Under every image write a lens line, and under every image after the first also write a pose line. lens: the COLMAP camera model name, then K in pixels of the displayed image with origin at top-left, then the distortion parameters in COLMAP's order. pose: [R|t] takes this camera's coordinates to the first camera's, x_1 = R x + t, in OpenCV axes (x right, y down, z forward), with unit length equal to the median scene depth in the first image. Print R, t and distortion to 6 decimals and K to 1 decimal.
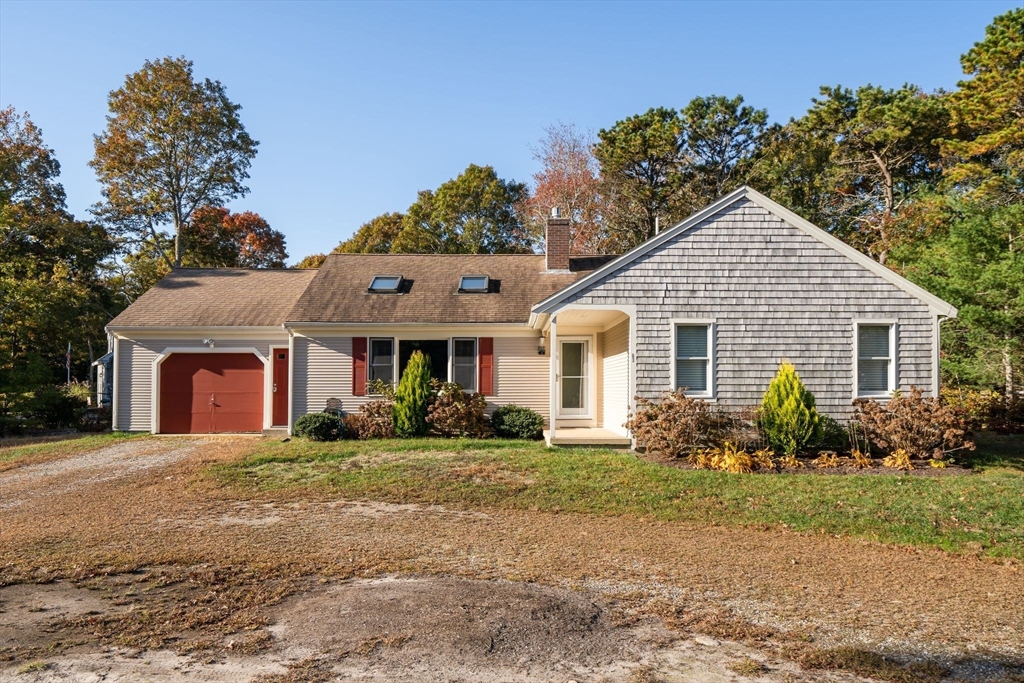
lens RADIAL K [[671.2, 0, 513.8], [0, 671.2, 379.9], [0, 0, 1]] dist [-0.000189, -0.000027]
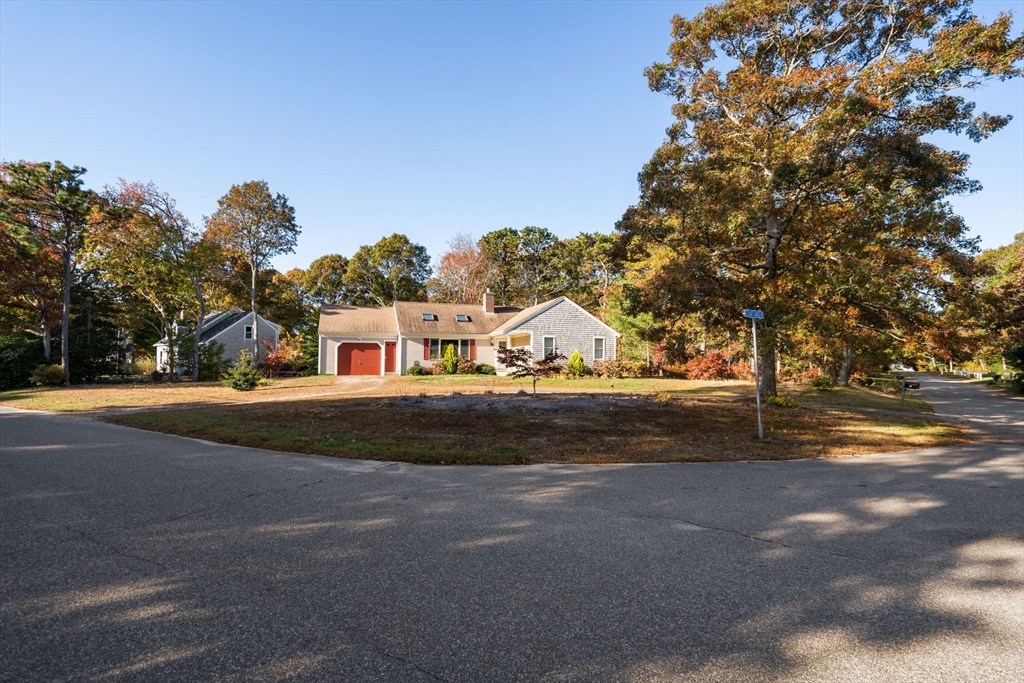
lens RADIAL K [[479.5, 0, 513.2], [0, 479.5, 344.6], [0, 0, 1]] dist [0.001804, 0.000659]
pose [[0.953876, 0.013506, 0.299898, -0.444614], [-0.003940, 0.999465, -0.032480, 0.021490], [-0.300176, 0.029800, 0.953418, -0.870086]]
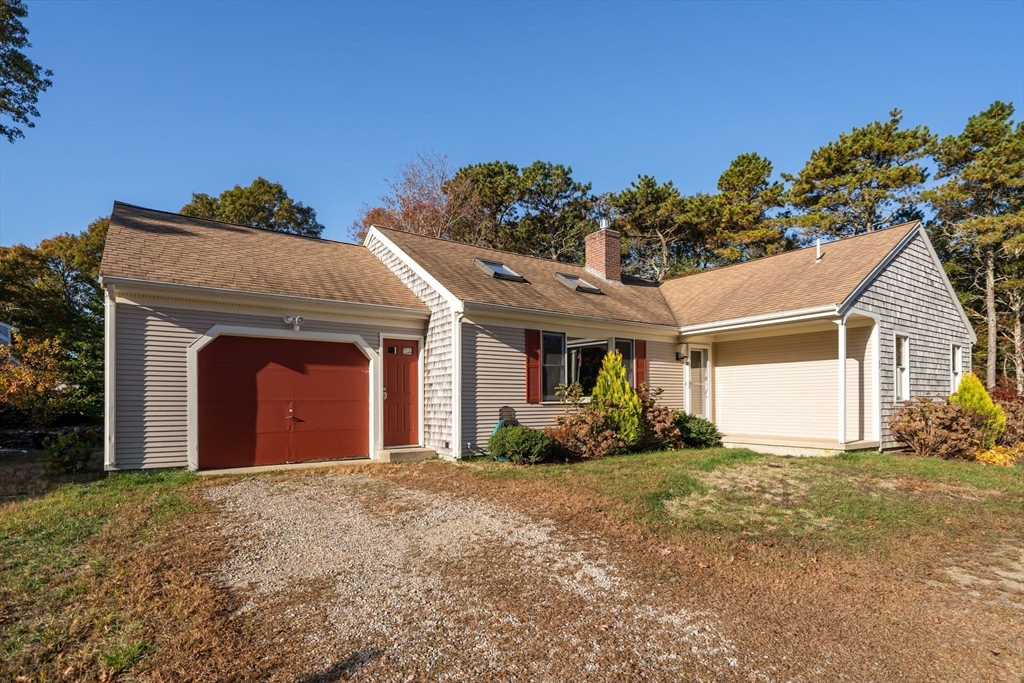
lens RADIAL K [[514.1, 0, 513.3], [0, 514.1, 398.2], [0, 0, 1]] dist [-0.004632, 0.000090]
pose [[0.833567, 0.000412, 0.552418, -0.549549], [-0.003565, 0.999983, 0.004634, 0.013910], [-0.552406, -0.005832, 0.833554, 0.474521]]
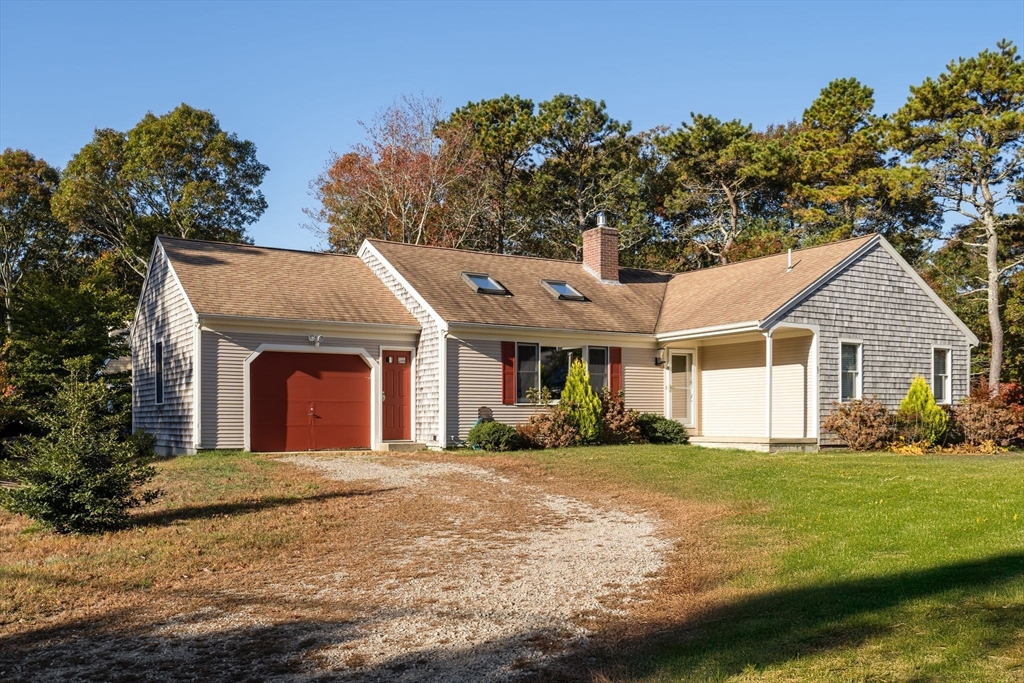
lens RADIAL K [[896.7, 0, 511.5], [0, 896.7, 413.9], [0, 0, 1]] dist [0.004522, 0.001308]
pose [[0.862259, 0.001198, 0.506466, -0.802216], [-0.003526, 0.999987, 0.003638, 0.030191], [-0.506455, -0.004922, 0.862253, -0.068159]]
